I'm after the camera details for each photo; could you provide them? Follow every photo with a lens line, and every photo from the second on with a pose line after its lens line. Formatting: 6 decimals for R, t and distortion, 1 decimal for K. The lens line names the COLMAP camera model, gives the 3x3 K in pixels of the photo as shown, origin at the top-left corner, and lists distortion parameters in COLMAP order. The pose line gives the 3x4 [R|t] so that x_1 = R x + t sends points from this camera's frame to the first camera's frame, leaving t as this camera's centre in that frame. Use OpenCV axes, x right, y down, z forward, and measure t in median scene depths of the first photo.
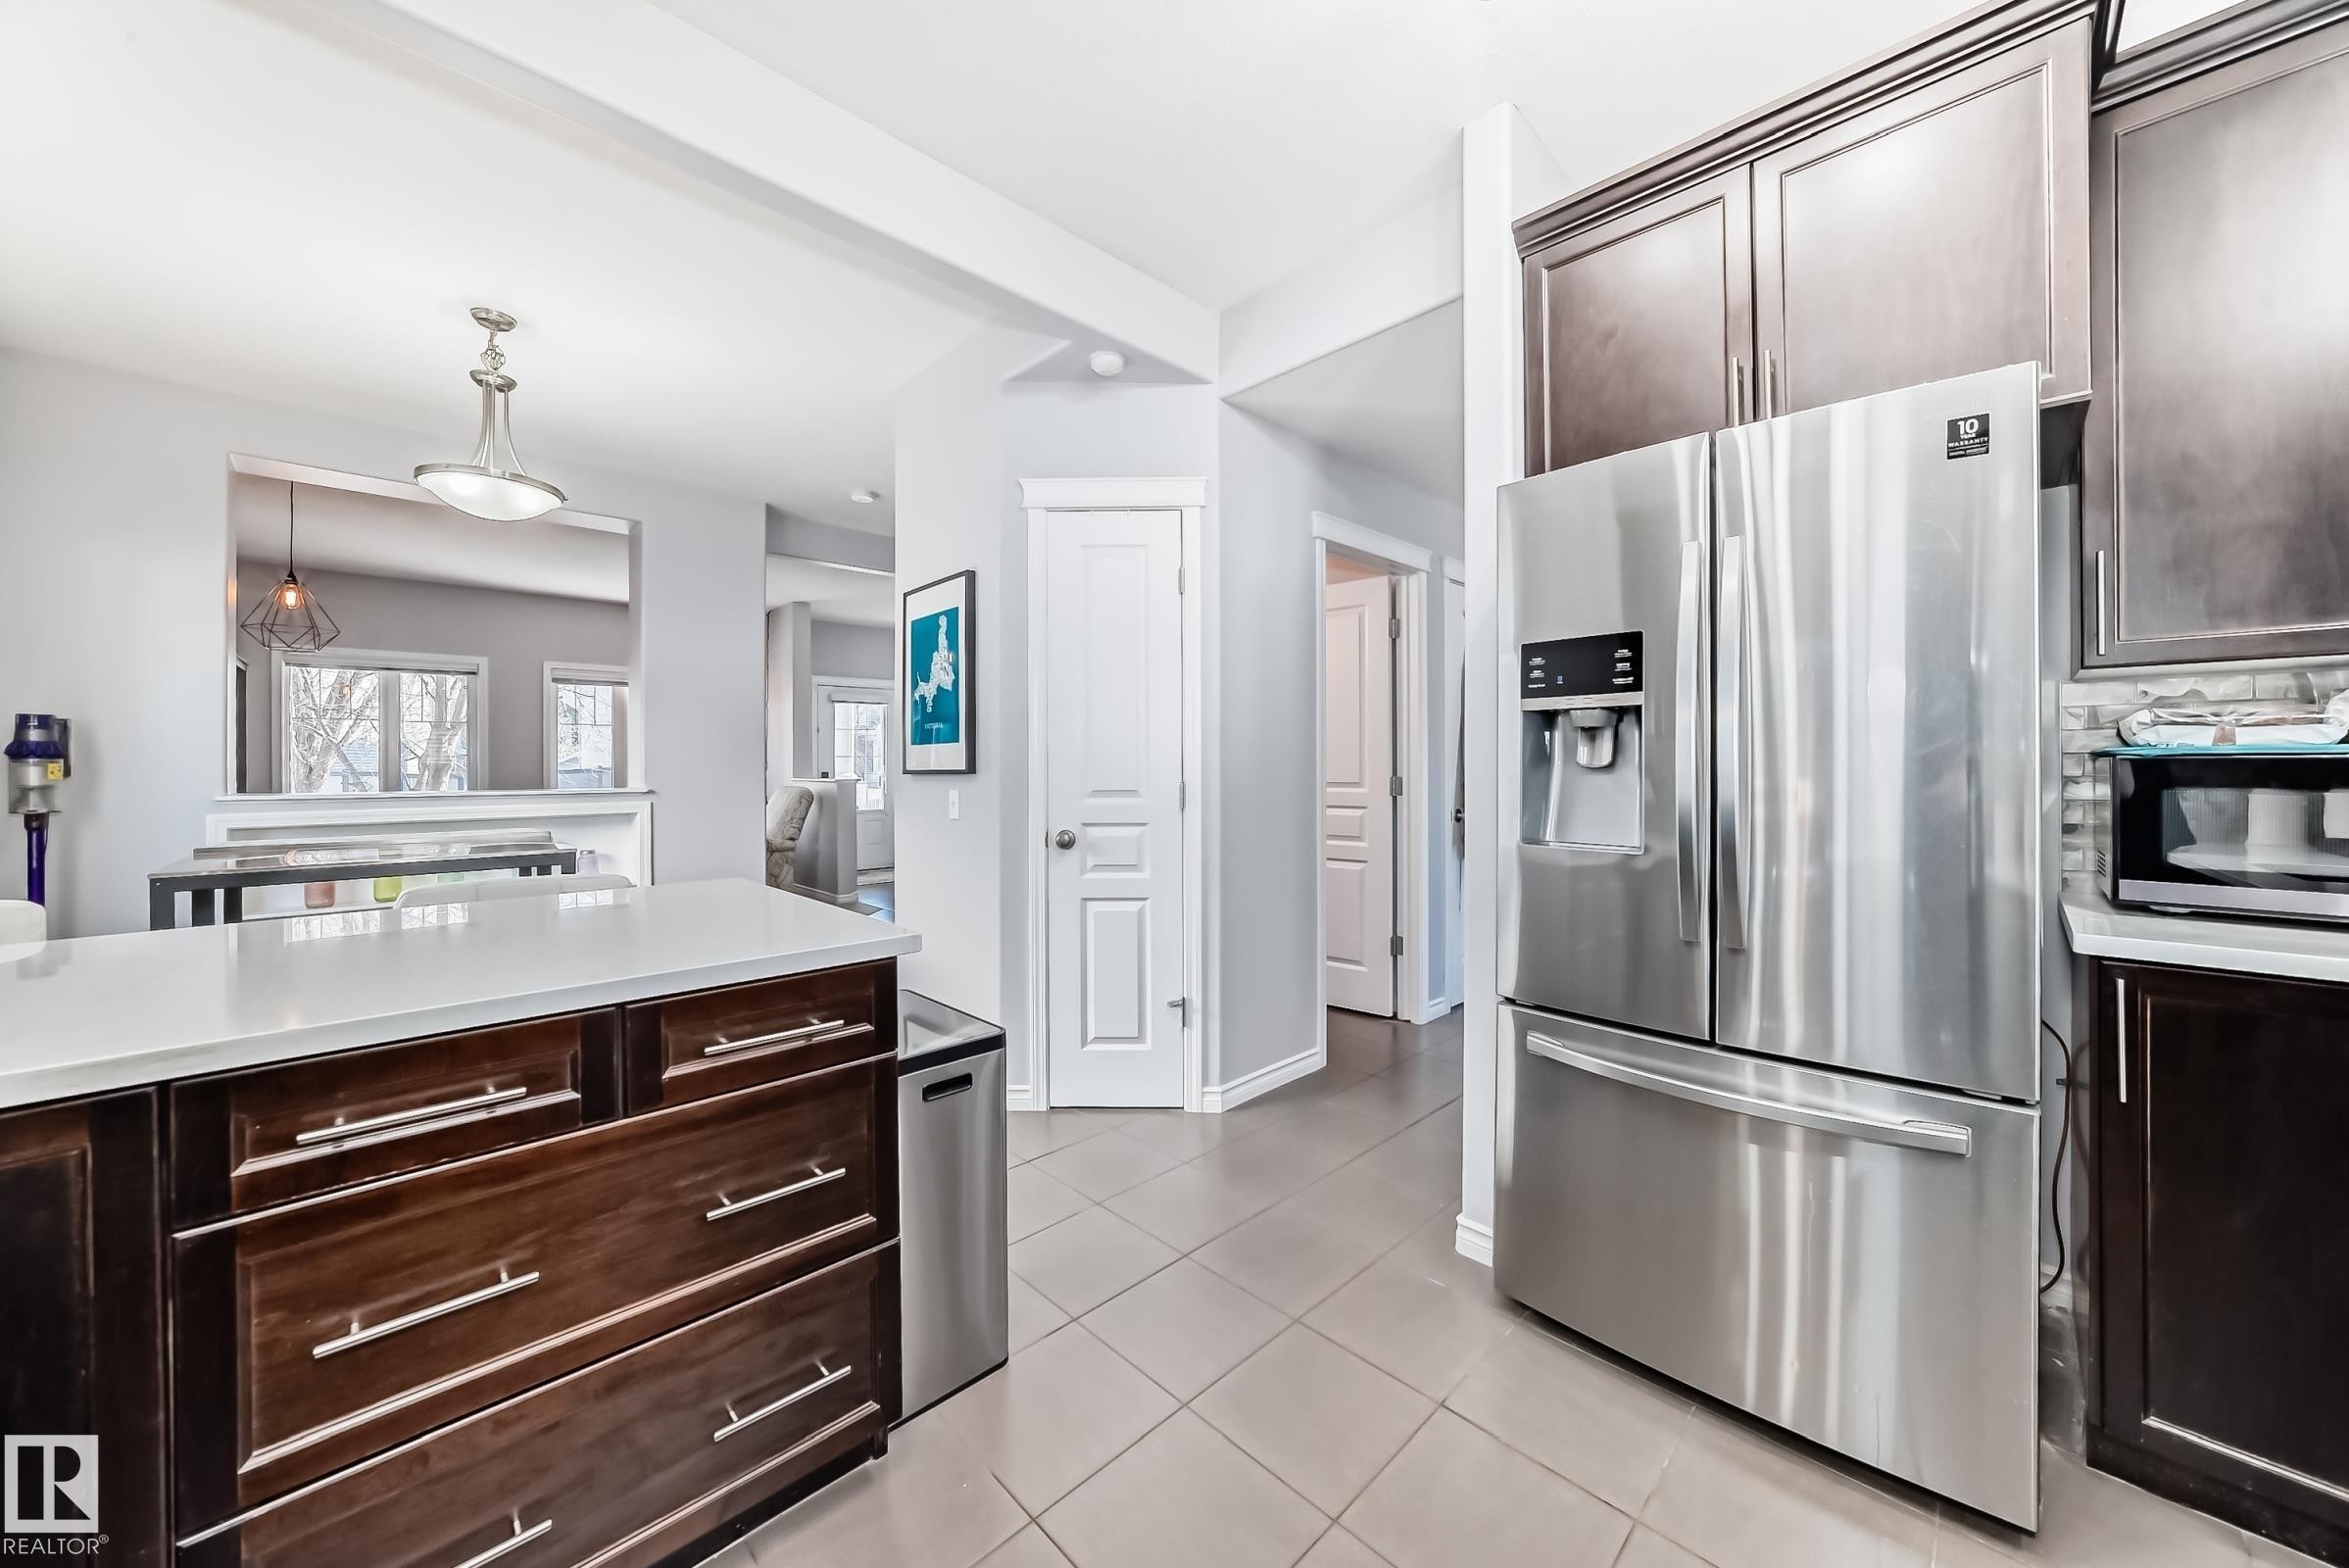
lens RADIAL K [[828.3, 0, 1205.2], [0, 828.3, 762.5], [0, 0, 1]] dist [-0.026318, 0.005555]
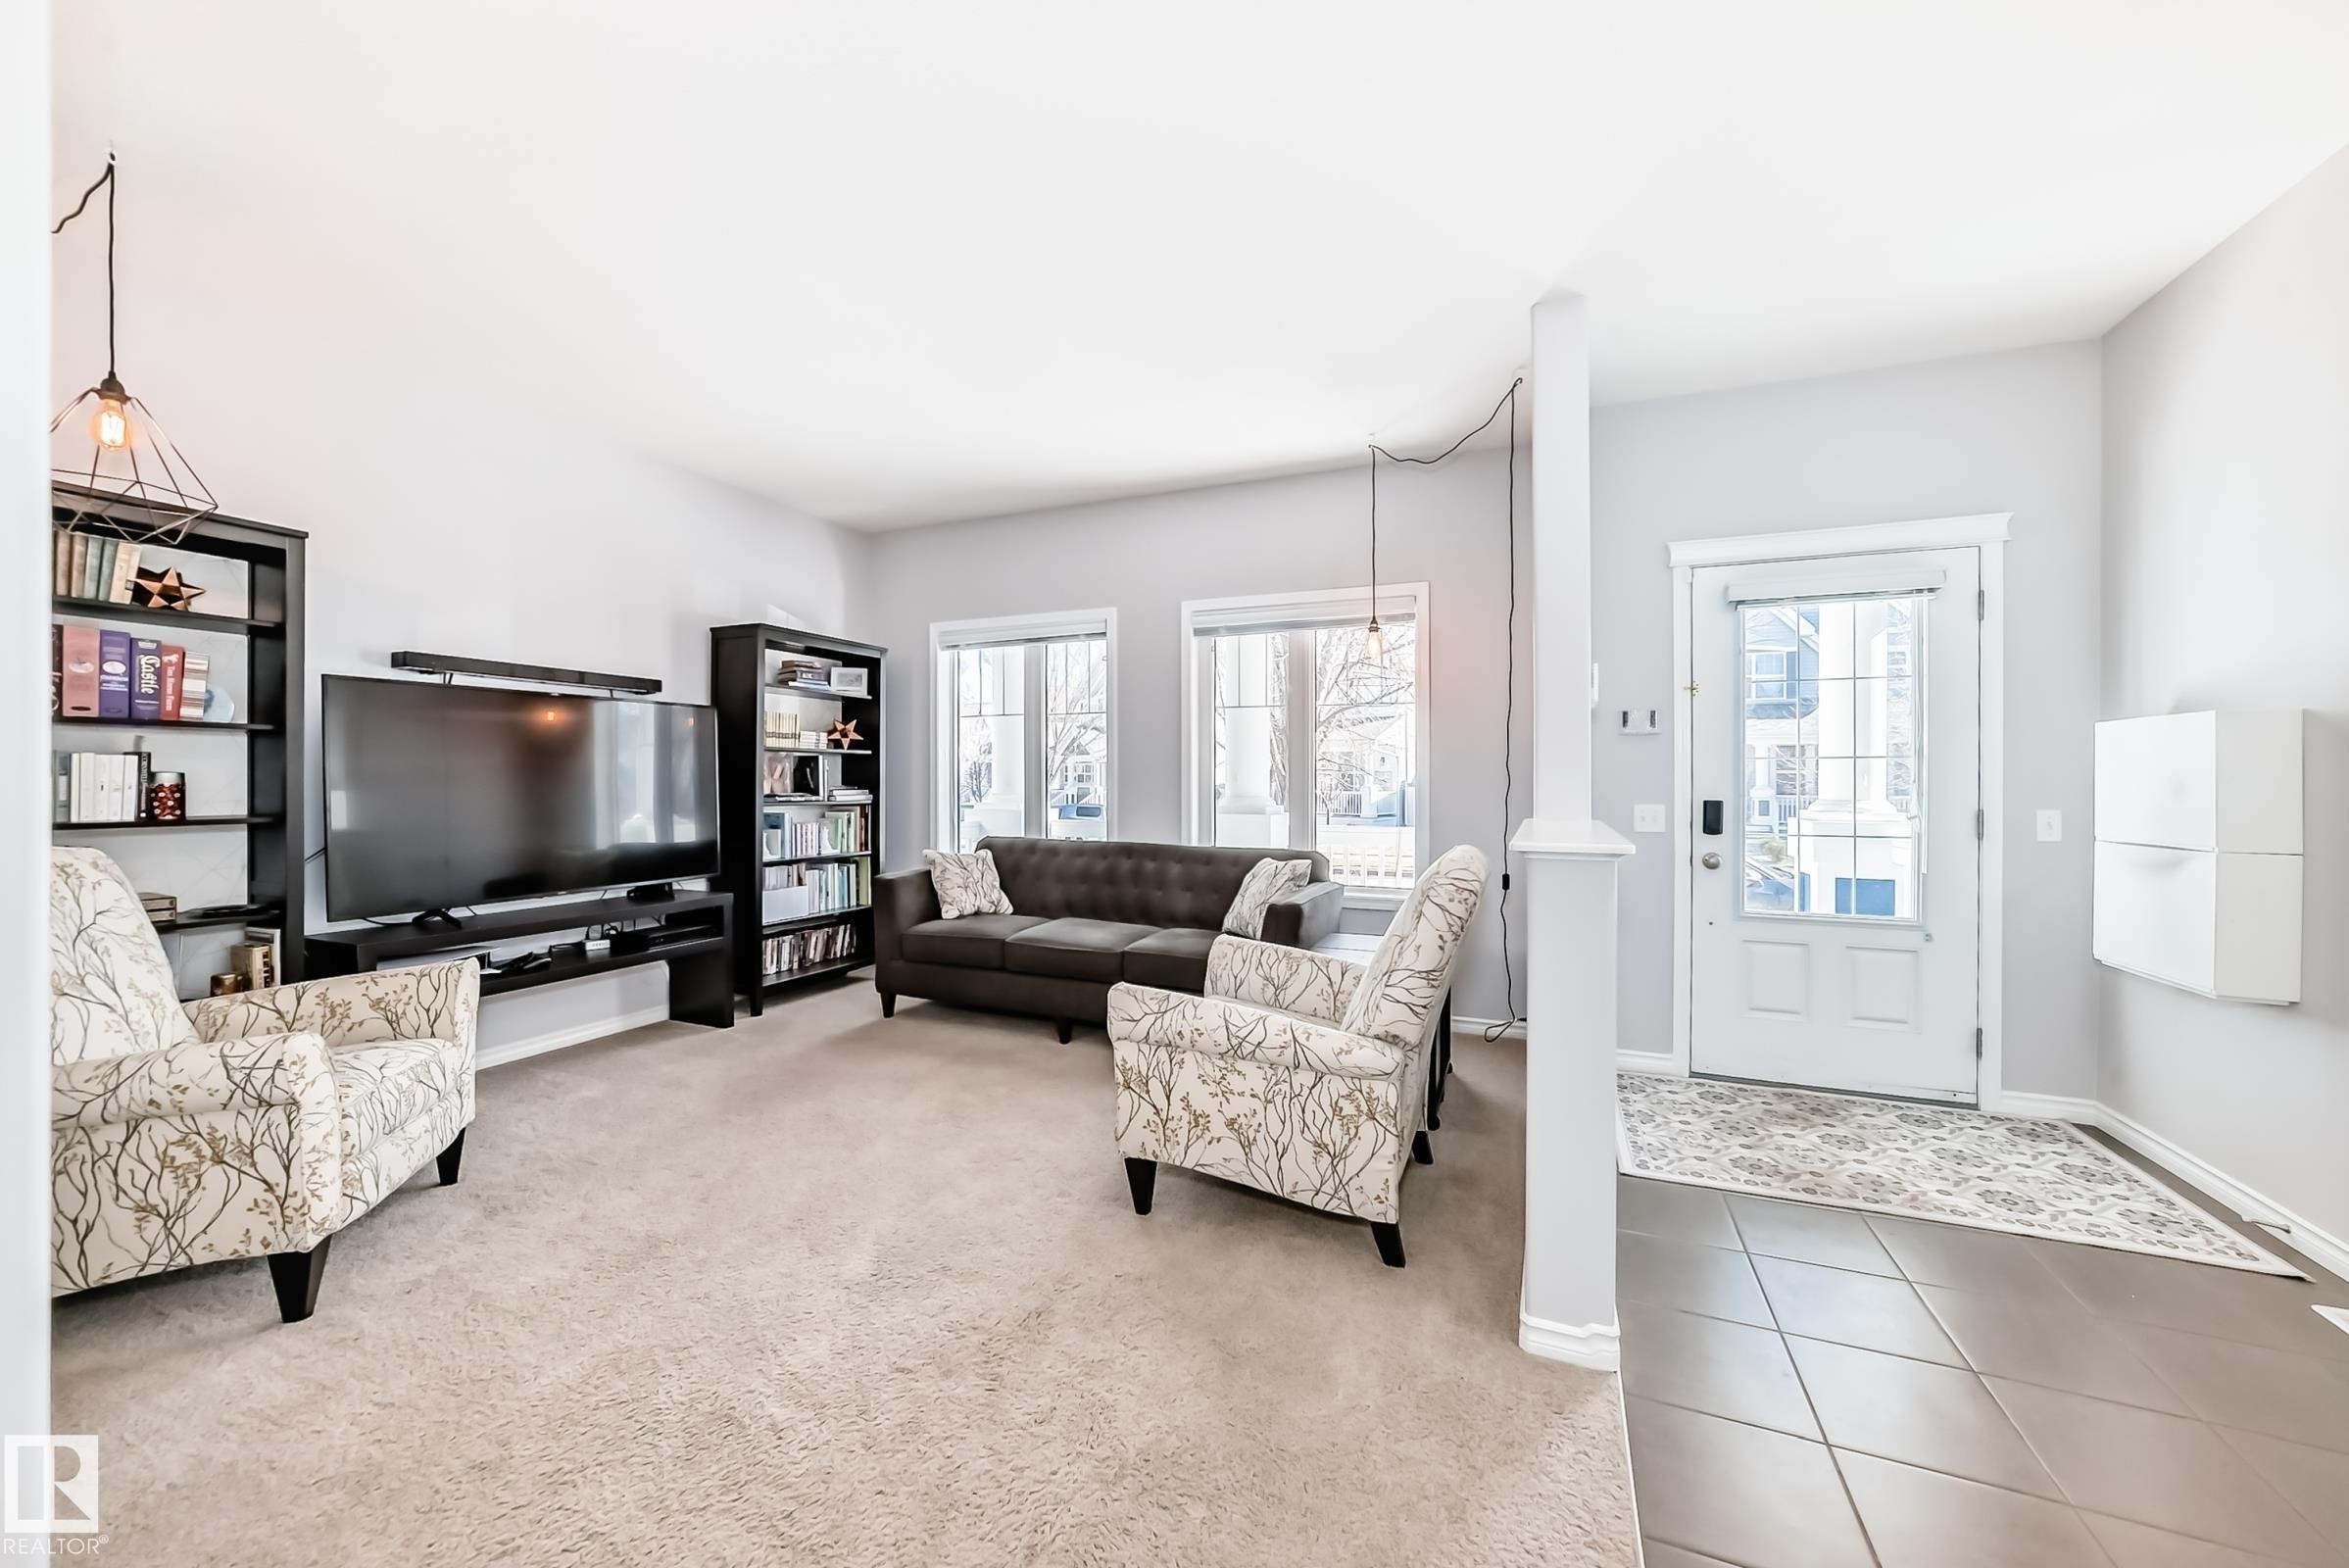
lens RADIAL K [[822.8, 0, 1188.7], [0, 822.8, 801.1], [0, 0, 1]] dist [-0.029653, 0.008659]
pose [[0.371617, 0.030329, -0.927891, -0.693130], [-0.006378, 0.999526, 0.030117, 0.004968], [0.928364, -0.005274, 0.371634, 2.113019]]
